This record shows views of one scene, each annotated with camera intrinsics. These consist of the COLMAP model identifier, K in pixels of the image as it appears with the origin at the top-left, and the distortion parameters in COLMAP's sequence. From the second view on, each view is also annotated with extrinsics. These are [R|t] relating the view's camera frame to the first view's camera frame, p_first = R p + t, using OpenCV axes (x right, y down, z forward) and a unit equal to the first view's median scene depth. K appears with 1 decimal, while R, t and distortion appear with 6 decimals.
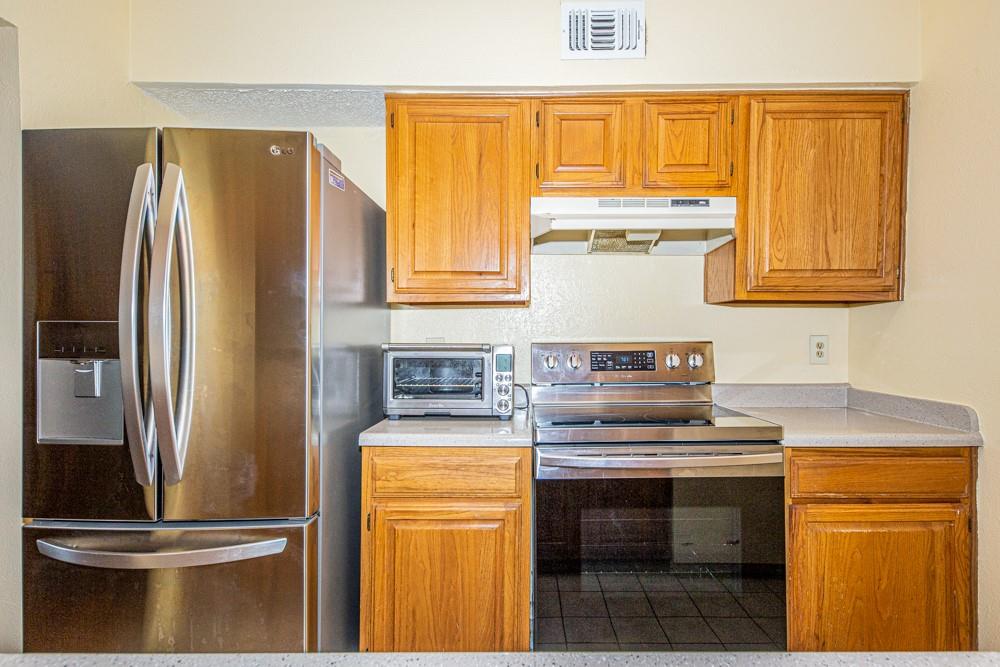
lens RADIAL K [[491.8, 0, 500.0], [0, 491.8, 333.5], [0, 0, 1]] dist [-0.000246, 0.000208]
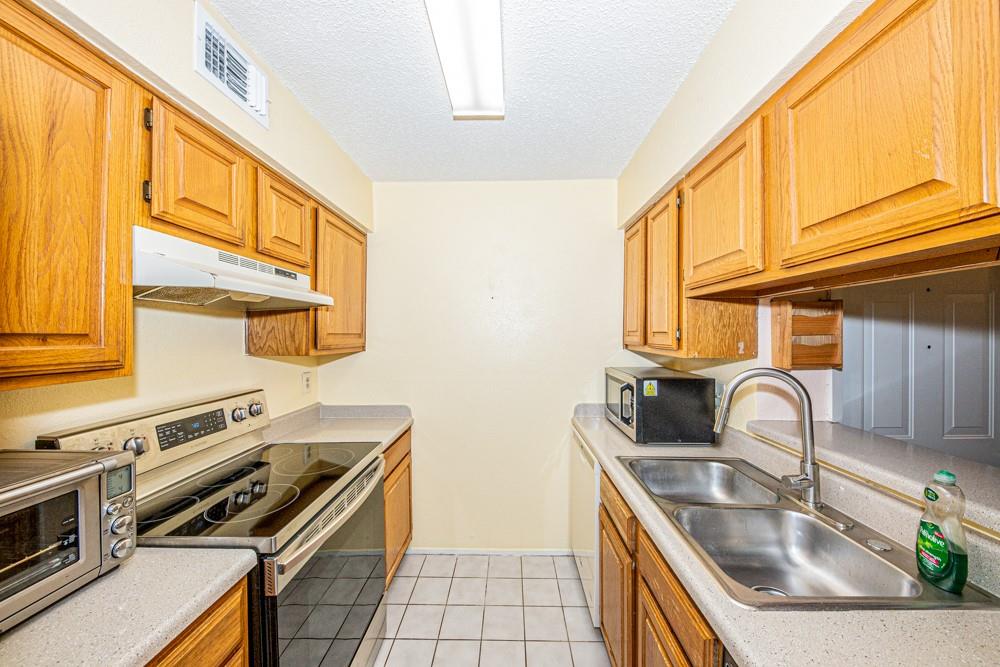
lens RADIAL K [[347.5, 0, 500.0], [0, 347.5, 333.5], [0, 0, 1]] dist [-0.000020, -0.000025]
pose [[0.021399, 0.001521, 0.999770, -0.410534], [0.009268, 0.999956, -0.001720, -0.120939], [-0.999728, 0.009303, 0.021384, 0.484593]]
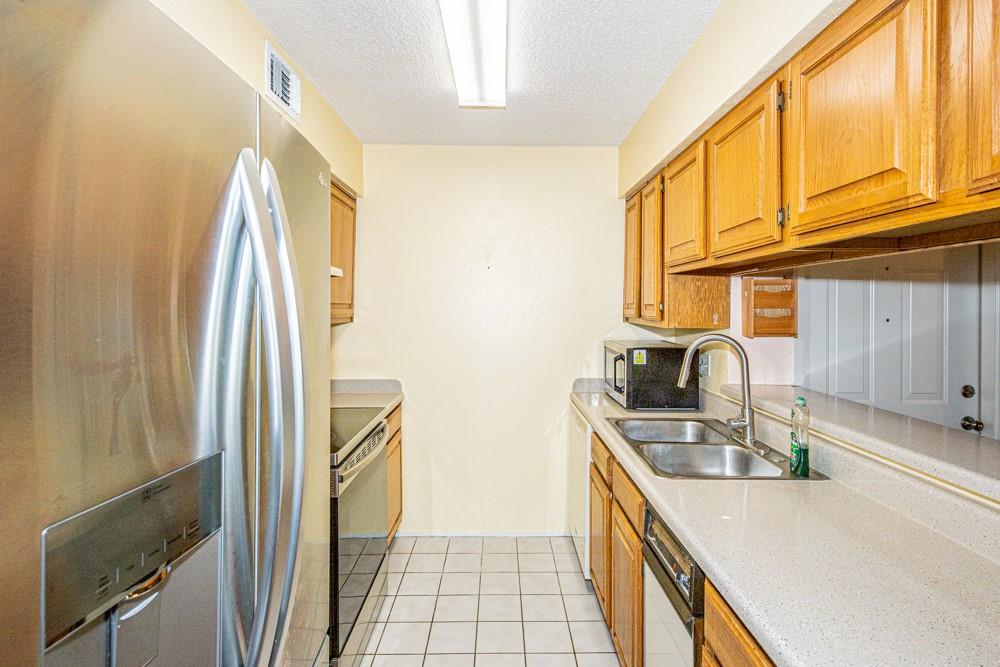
lens RADIAL K [[496.3, 0, 501.2], [0, 496.3, 306.2], [0, 0, 1]] dist [-0.000005, 0.000065]
pose [[-0.011577, 0.001504, 0.999932, -0.854593], [0.001595, 0.999998, -0.001486, -0.116786], [-0.999932, 0.001577, -0.011579, 0.512914]]
